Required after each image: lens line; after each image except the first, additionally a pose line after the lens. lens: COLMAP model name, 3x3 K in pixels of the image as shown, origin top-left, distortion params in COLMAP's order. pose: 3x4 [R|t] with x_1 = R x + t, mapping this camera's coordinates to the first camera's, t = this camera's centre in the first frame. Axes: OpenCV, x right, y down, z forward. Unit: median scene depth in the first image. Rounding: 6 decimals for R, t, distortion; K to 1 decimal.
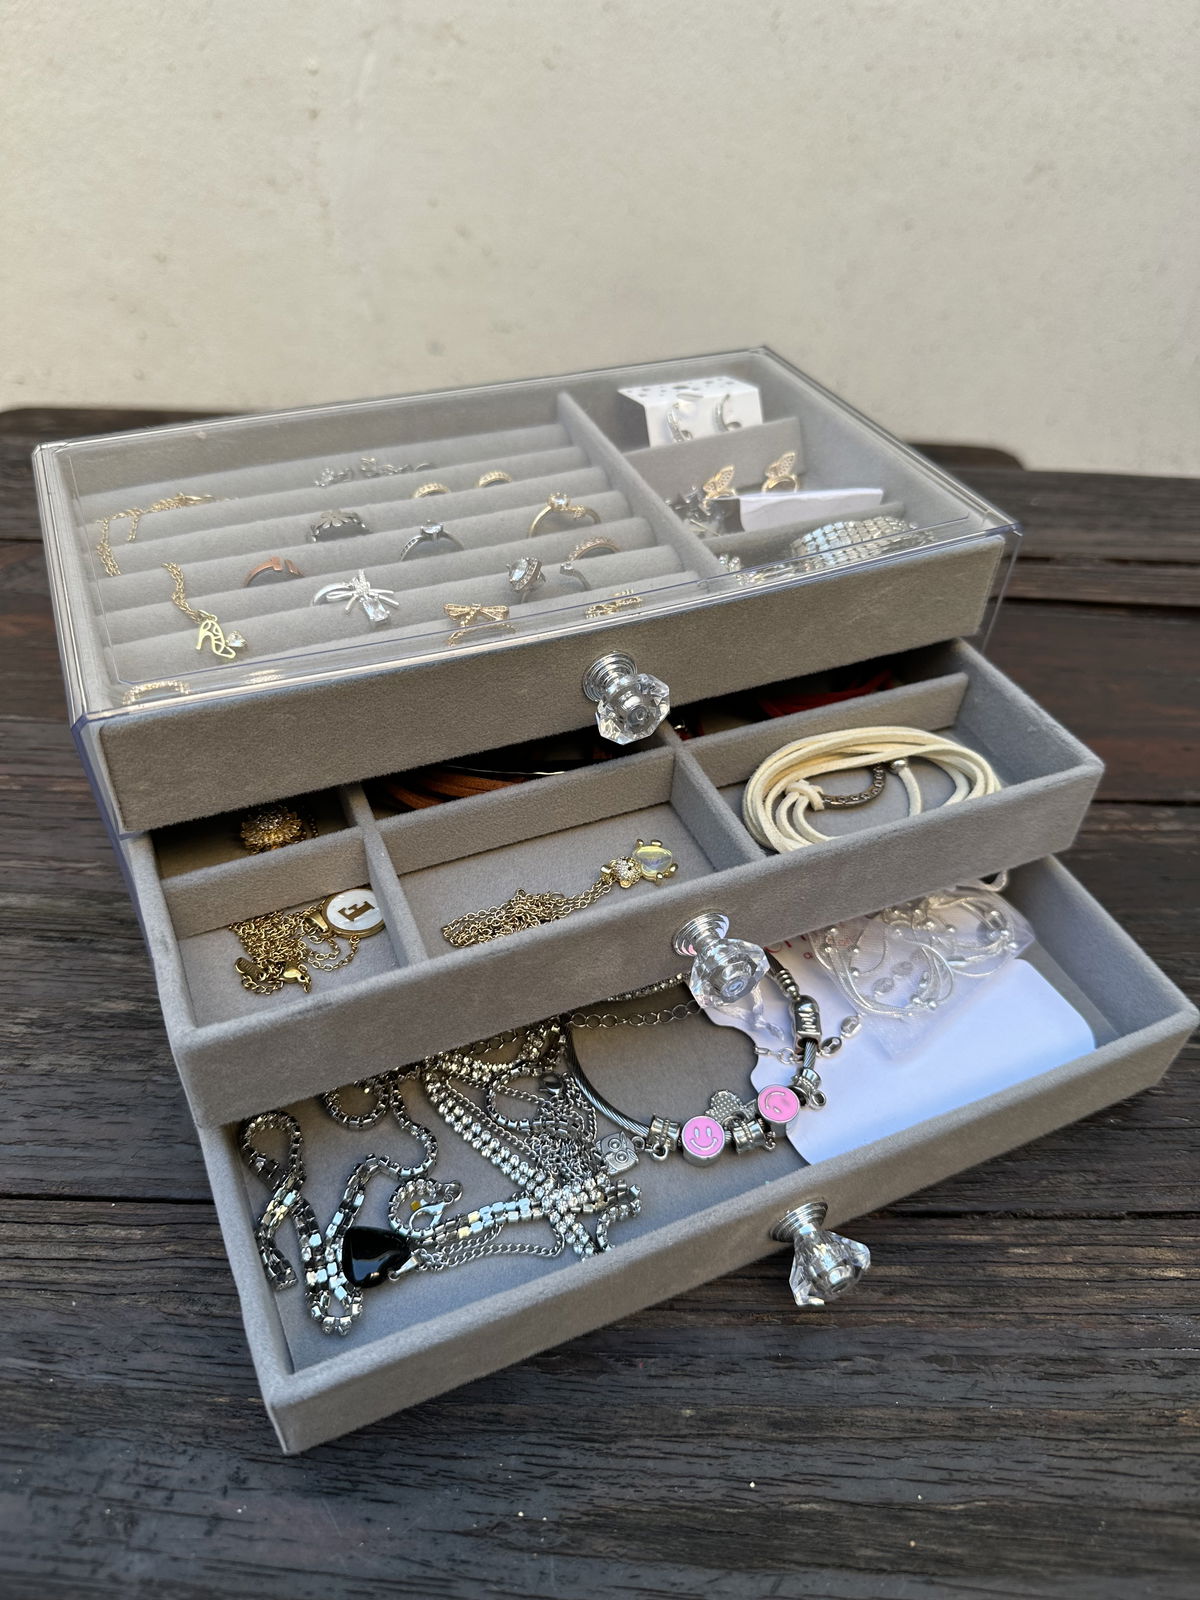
lens RADIAL K [[1140.0, 0, 609.0], [0, 1140.0, 804.3], [0, 0, 1]] dist [-0.025233, 0.002838]
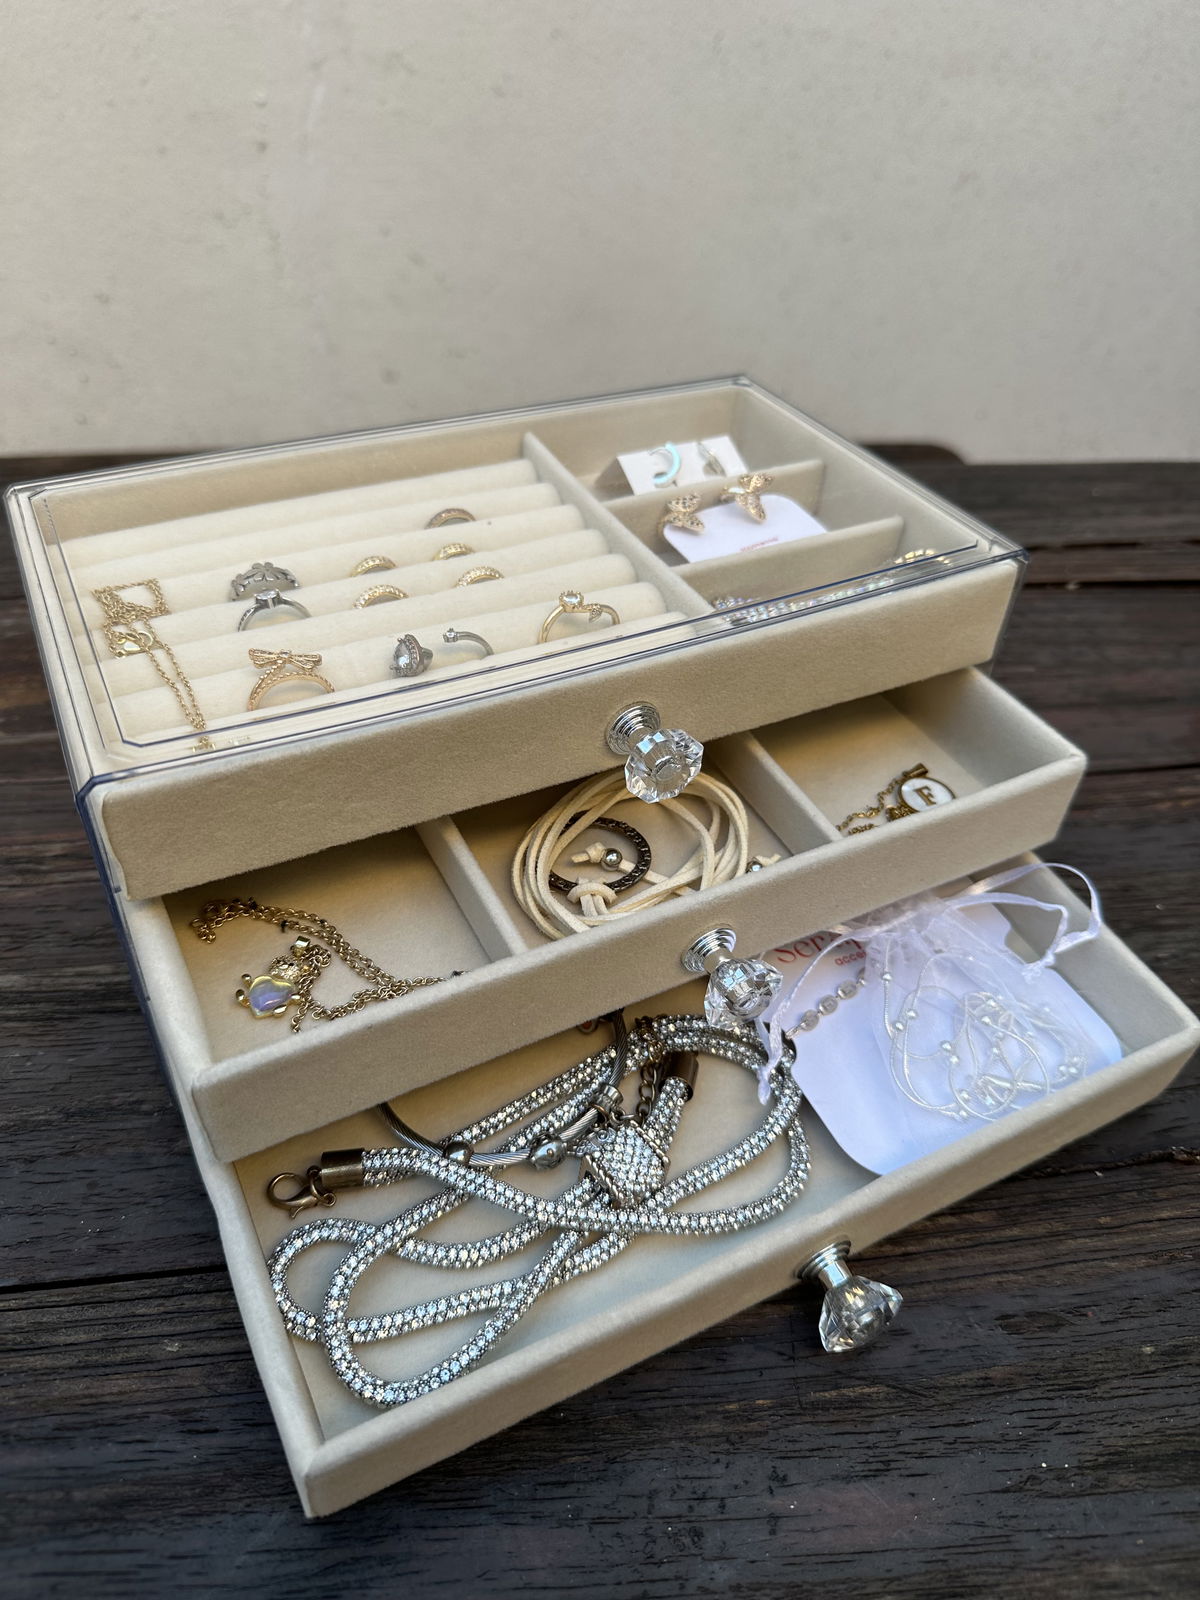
lens RADIAL K [[1152.1, 0, 600.0], [0, 1152.1, 800.0], [0, 0, 1]] dist [-0.030545, 0.008485]
pose [[0.989442, -0.091311, 0.112546, -0.458198], [0.093325, 0.995554, -0.012746, -0.015106], [-0.110882, 0.023114, 0.993565, -0.024124]]
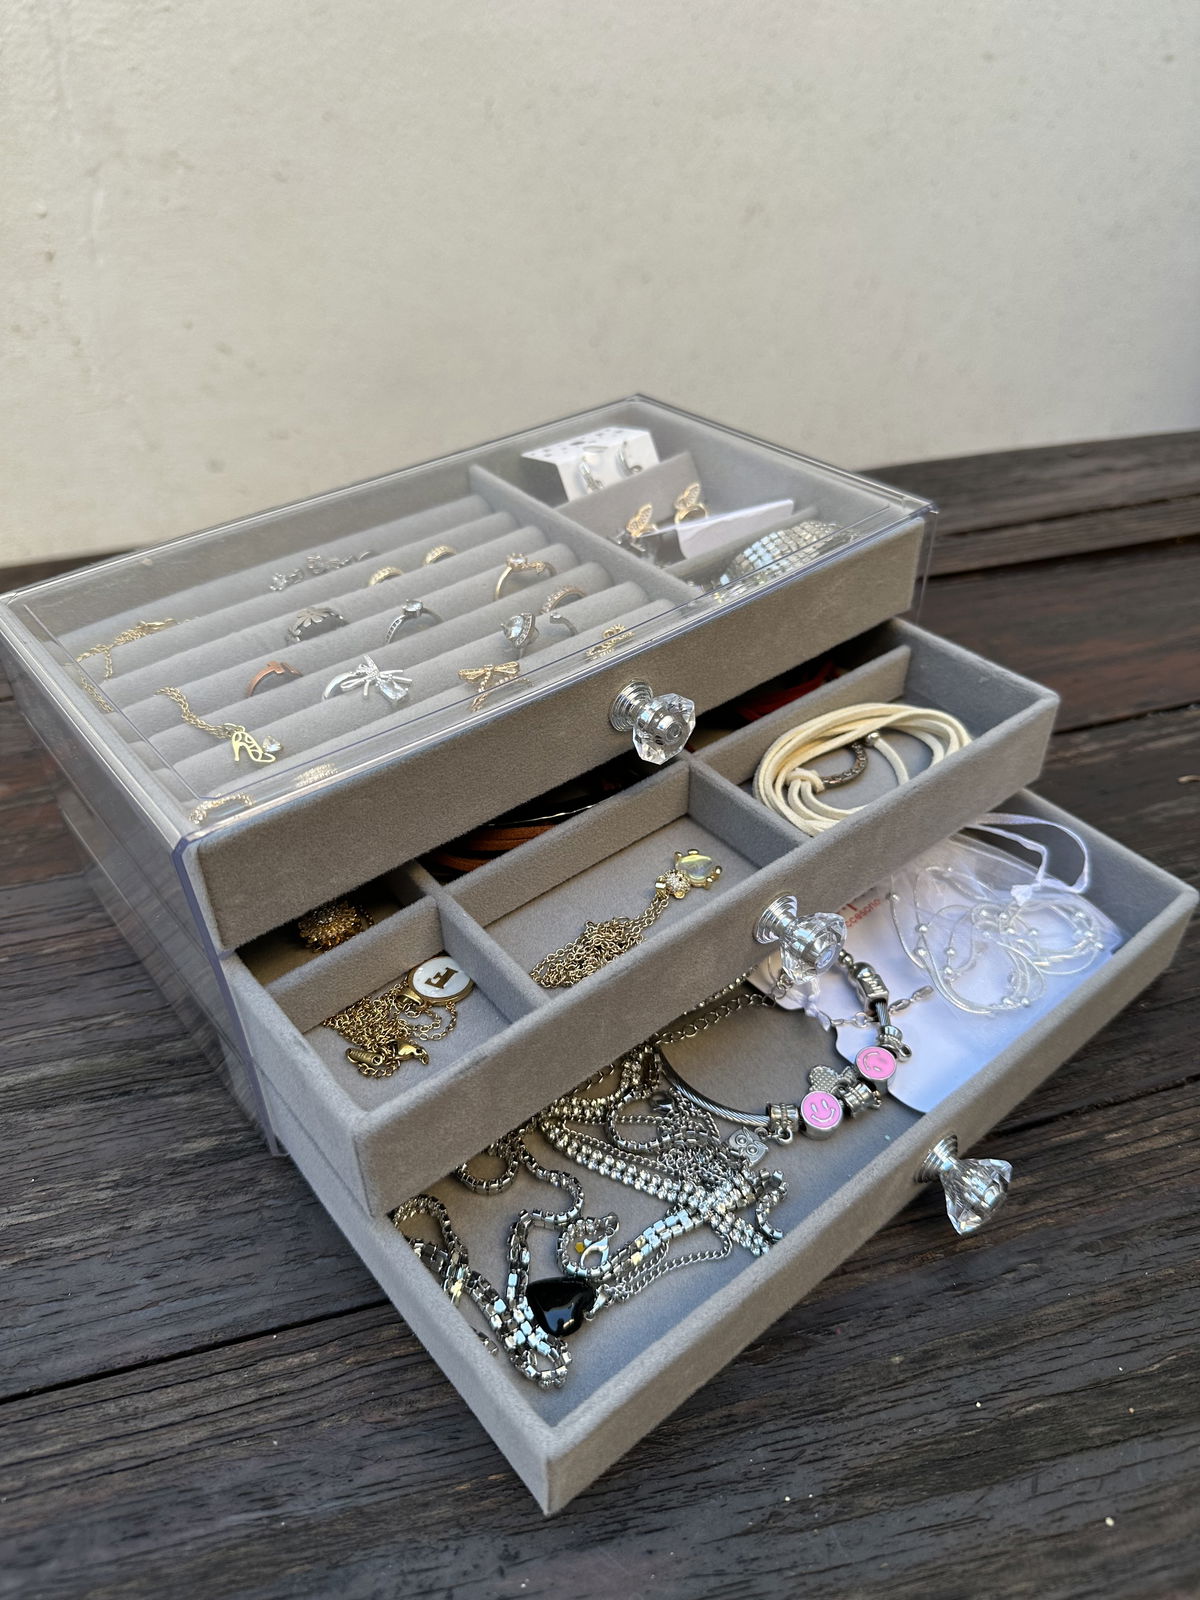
lens RADIAL K [[1142.9, 0, 600.0], [0, 1142.9, 800.0], [0, 0, 1]] dist [-0.023233, 0.001061]
pose [[0.961869, -0.216255, 0.167457, -0.229508], [0.226521, 0.972984, -0.044610, 0.014016], [-0.153286, 0.080842, 0.984870, -0.033702]]
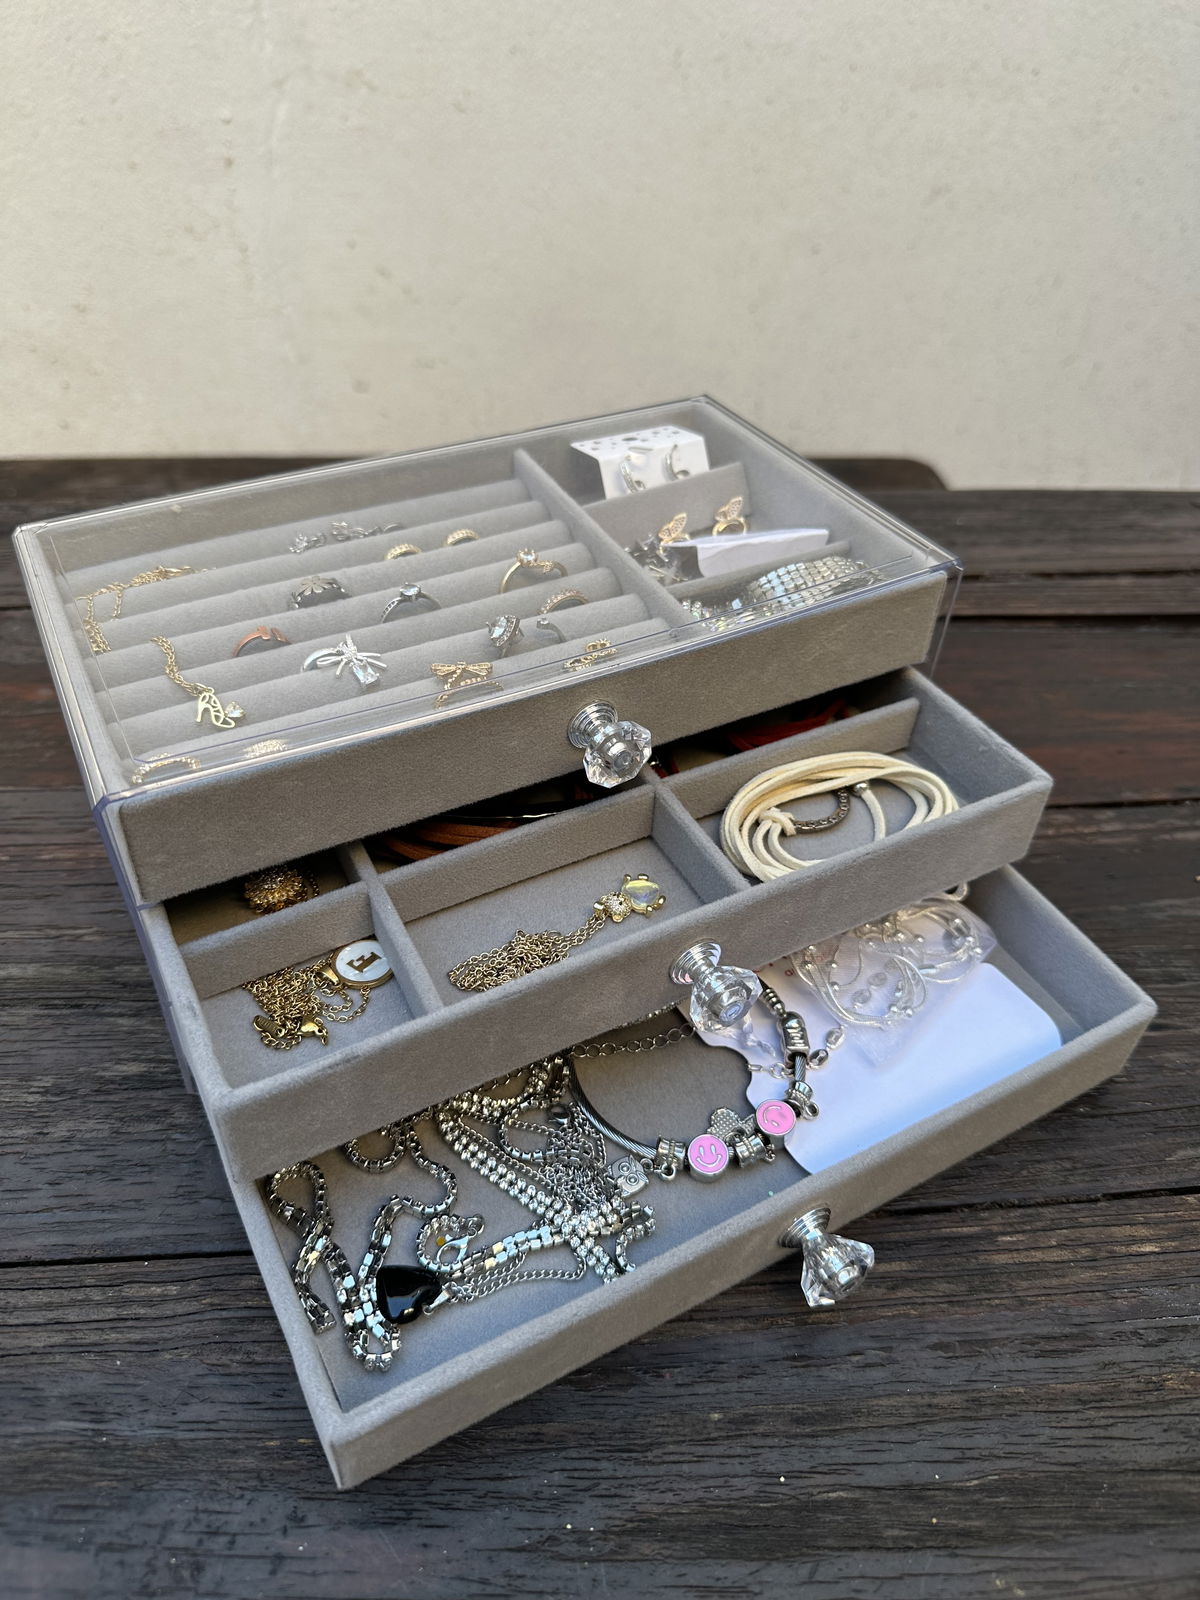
lens RADIAL K [[1142.1, 0, 601.9], [0, 1142.1, 794.9], [0, 0, 1]] dist [-0.026677, 0.005992]
pose [[0.996867, -0.059081, 0.052592, -0.051692], [0.060055, 0.998048, -0.017144, -0.029327], [-0.051476, 0.020248, 0.998469, -0.060601]]
